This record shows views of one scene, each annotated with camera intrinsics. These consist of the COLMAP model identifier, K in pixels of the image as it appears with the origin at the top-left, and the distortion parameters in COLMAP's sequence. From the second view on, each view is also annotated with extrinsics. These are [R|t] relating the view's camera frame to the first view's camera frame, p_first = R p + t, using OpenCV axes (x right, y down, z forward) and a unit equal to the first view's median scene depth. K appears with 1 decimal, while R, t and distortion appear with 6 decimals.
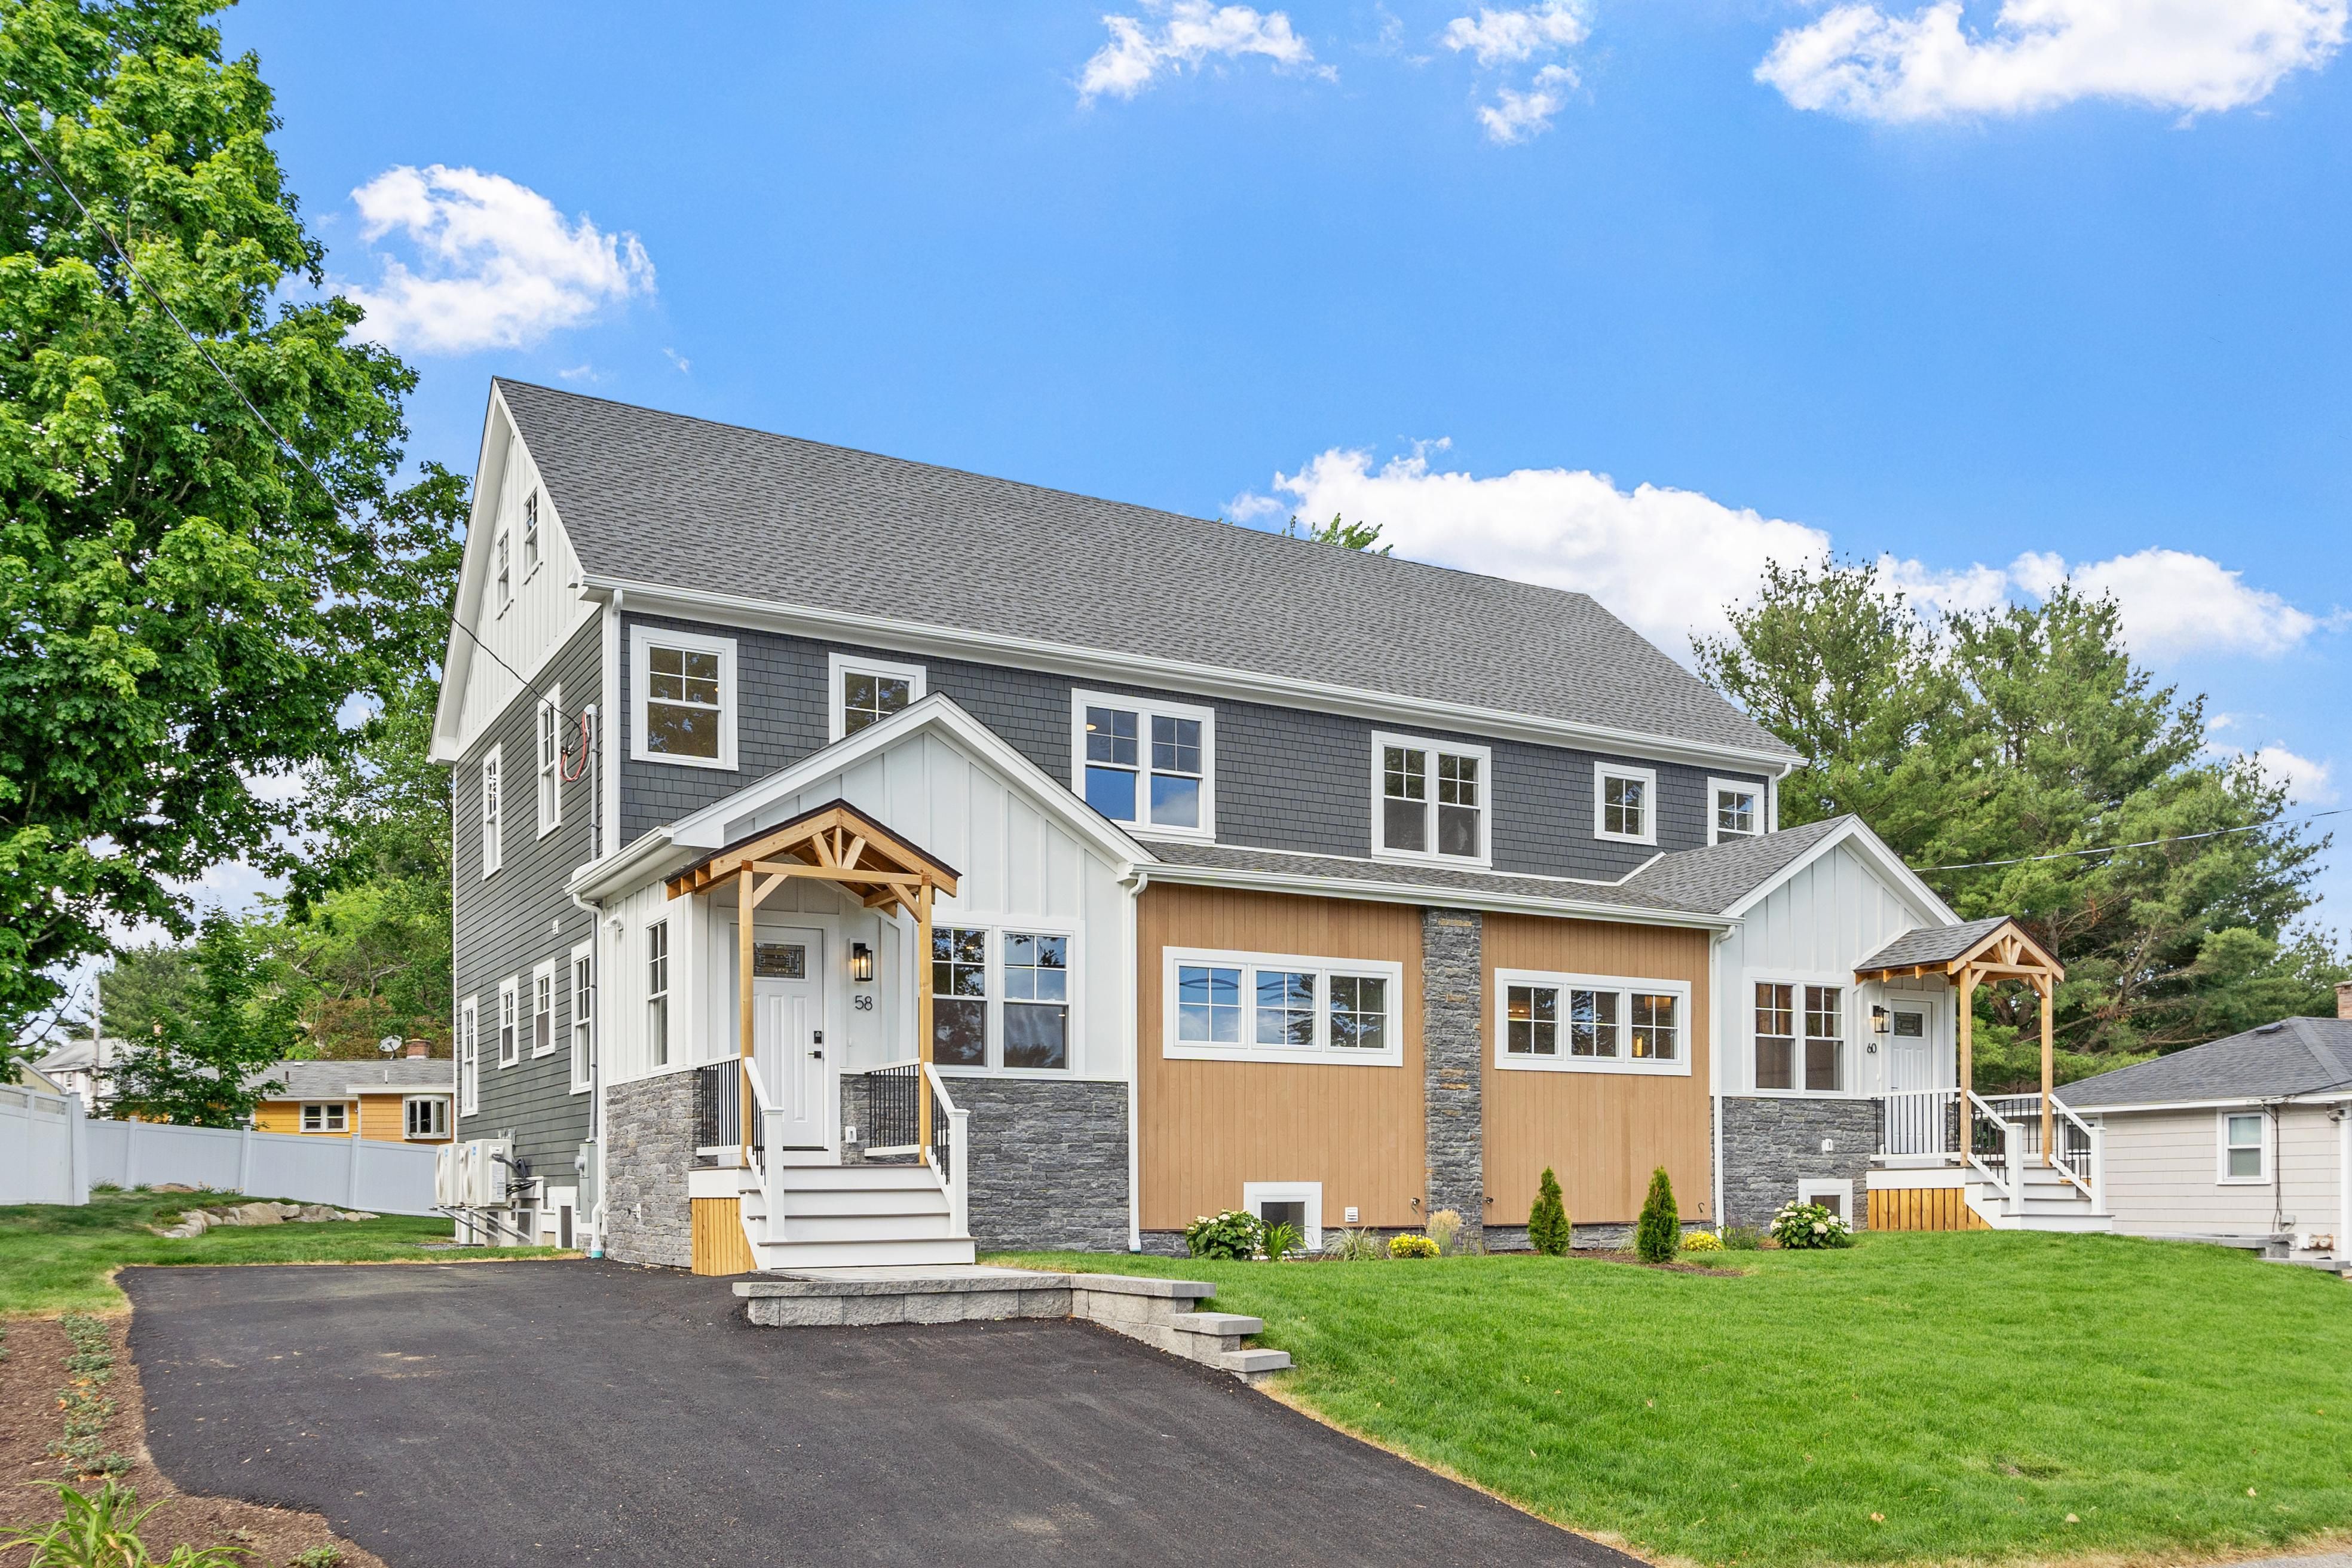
lens RADIAL K [[1916.7, 0, 1176.9], [0, 1916.7, 1167.0], [0, 0, 1]] dist [0.012565, 0.012881]
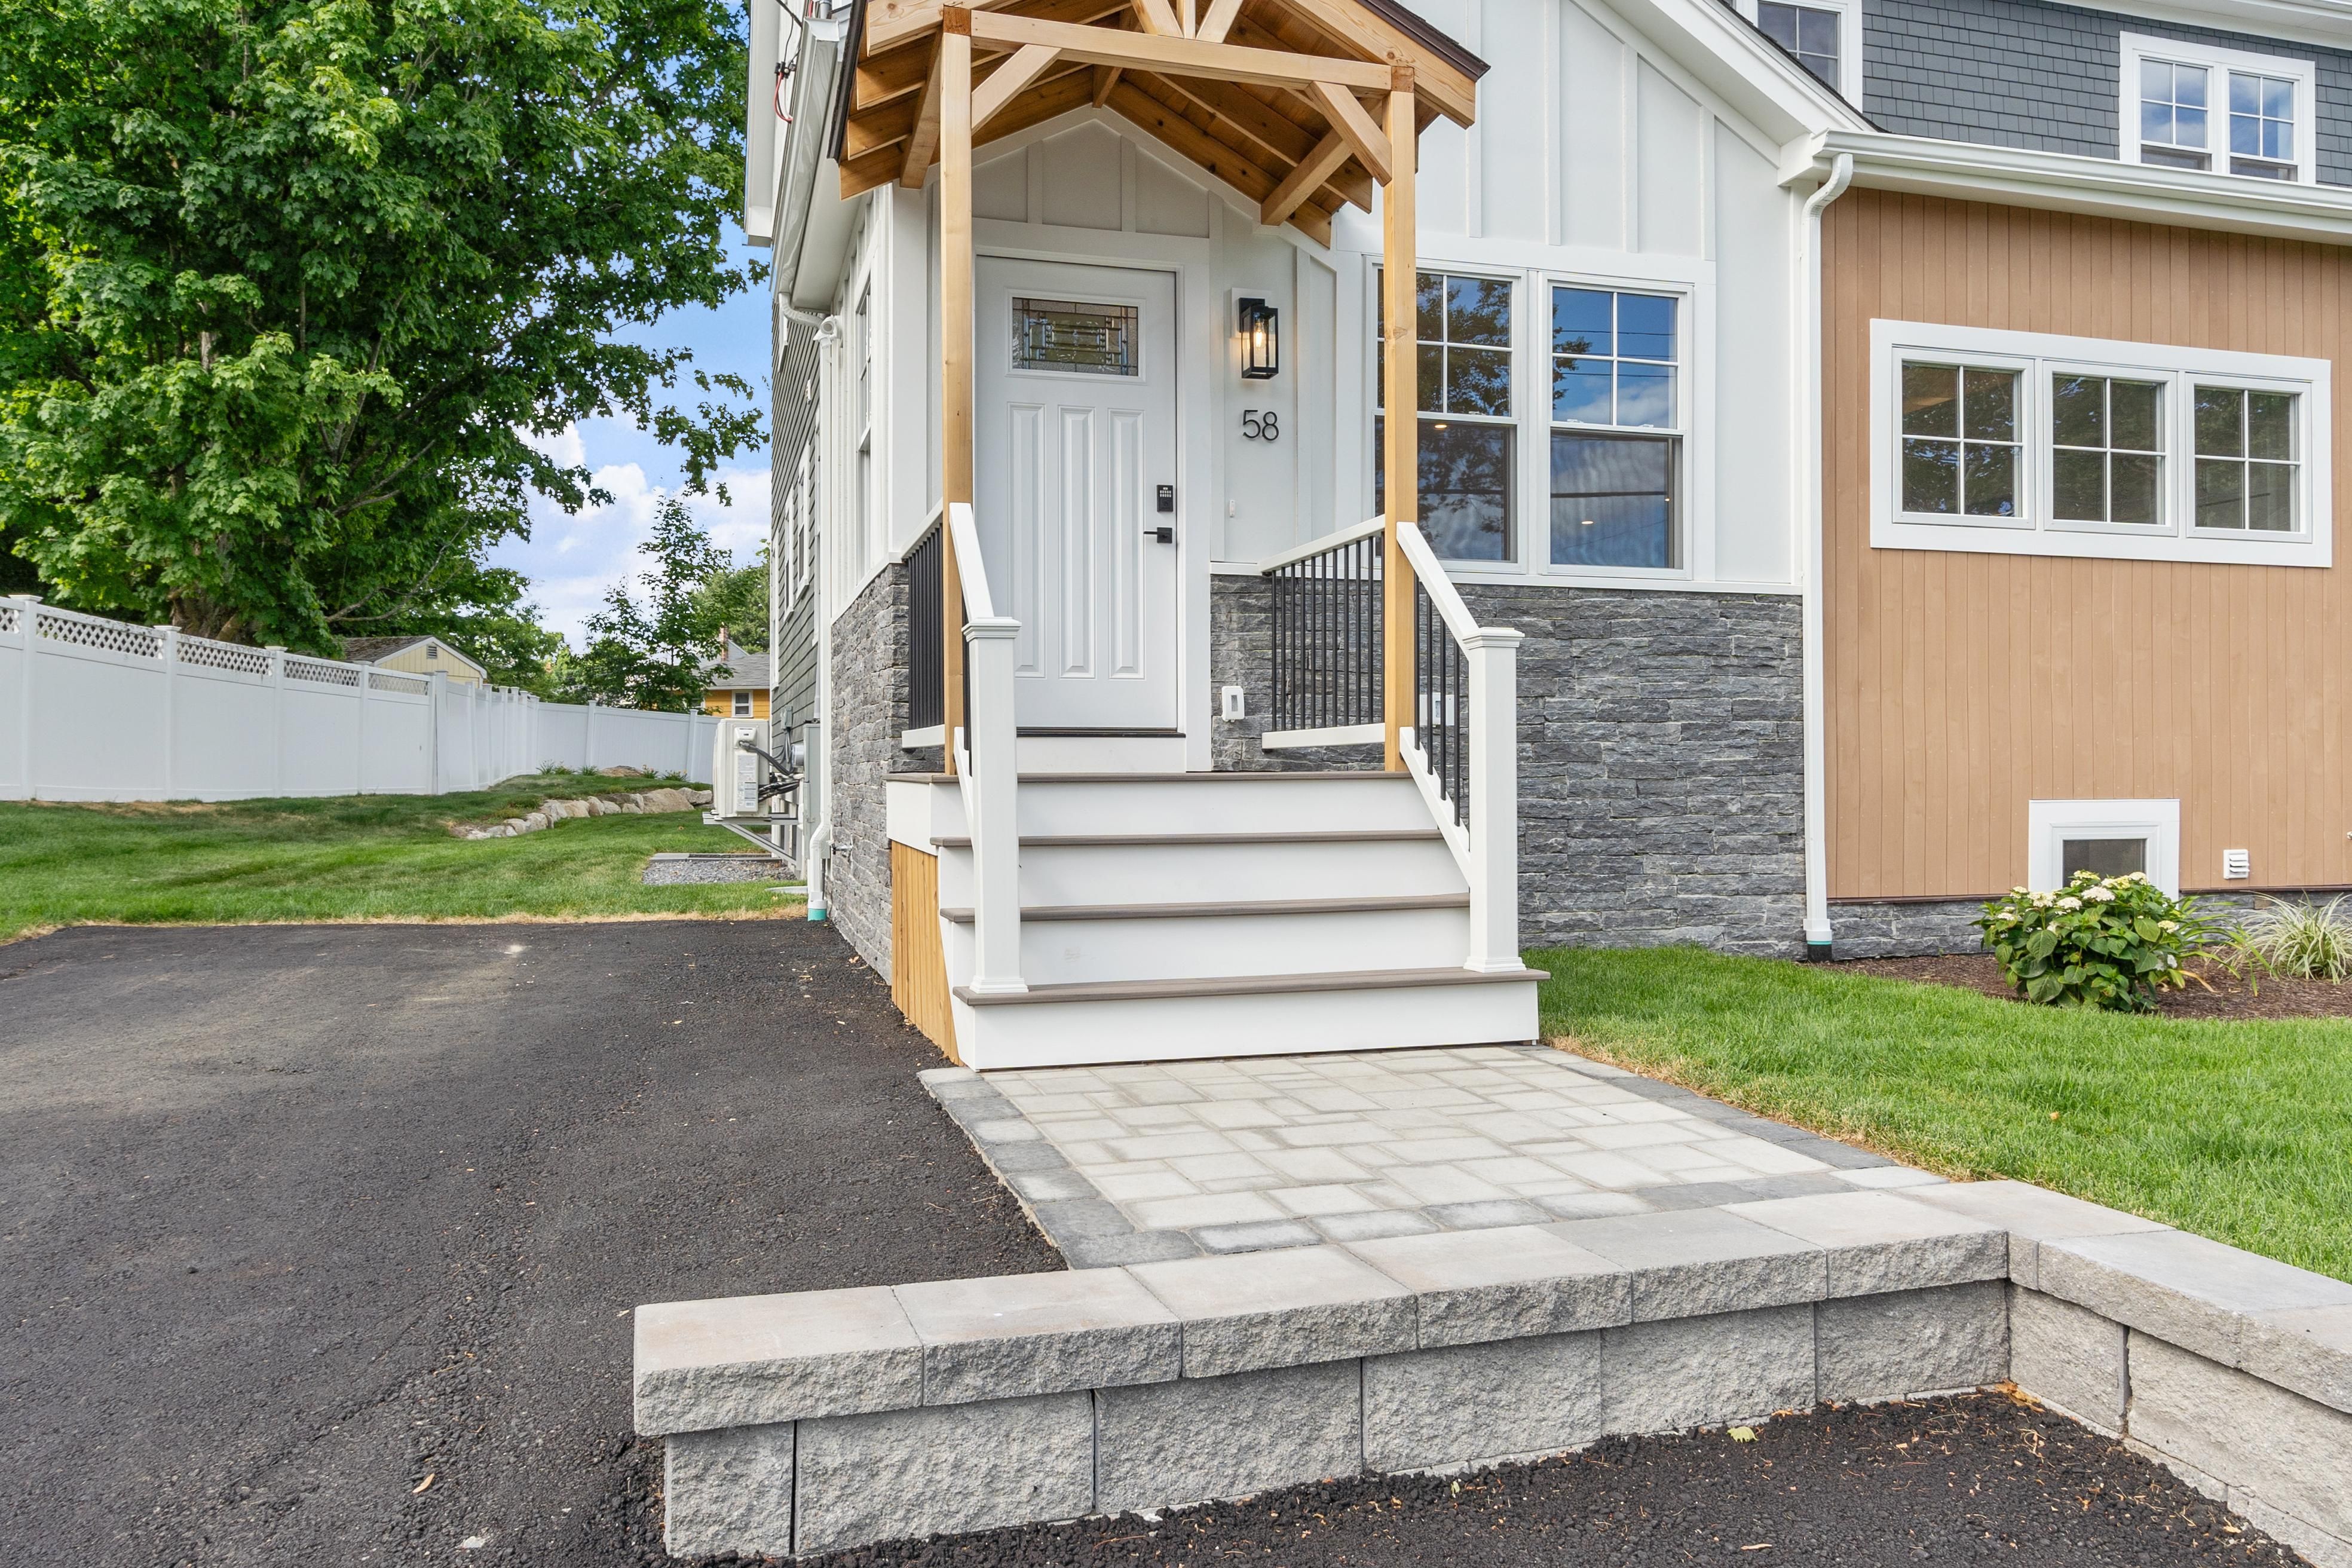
lens RADIAL K [[1623.5, 0, 1175.7], [0, 1623.5, 744.0], [0, 0, 1]] dist [0.005532, -0.003761]
pose [[0.971627, 0.001175, -0.236516, -0.075844], [-0.001593, 0.999997, -0.001577, -0.005244], [0.236513, 0.001909, 0.971626, 0.517316]]
